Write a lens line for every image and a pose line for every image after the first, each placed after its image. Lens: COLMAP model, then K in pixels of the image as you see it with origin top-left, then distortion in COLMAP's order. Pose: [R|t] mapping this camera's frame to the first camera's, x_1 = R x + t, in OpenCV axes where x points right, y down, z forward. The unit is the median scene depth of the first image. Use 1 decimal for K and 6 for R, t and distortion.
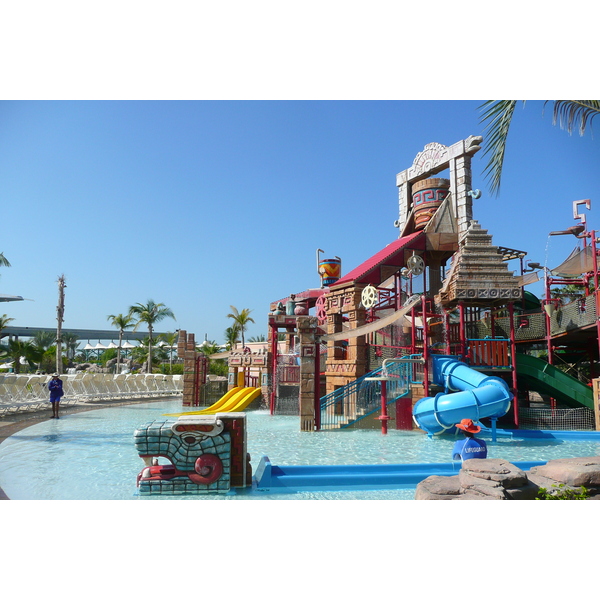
lens RADIAL K [[499.8, 0, 300.6], [0, 499.8, 301.2], [0, 0, 1]] dist [0.006133, -0.005148]
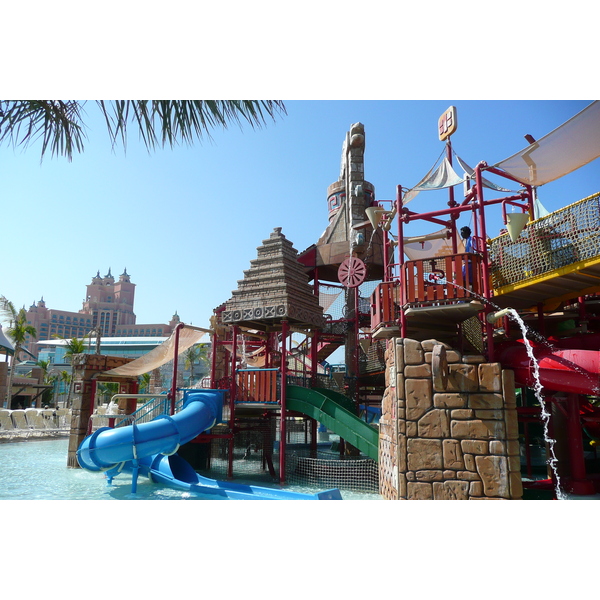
lens RADIAL K [[499.8, 0, 300.5], [0, 499.8, 299.4], [0, 0, 1]] dist [0.006133, -0.005148]
pose [[0.856159, -0.104373, -0.506061, 0.856014], [0.068643, 0.993680, -0.088811, 0.039442], [0.512133, 0.041299, 0.857913, 0.320359]]
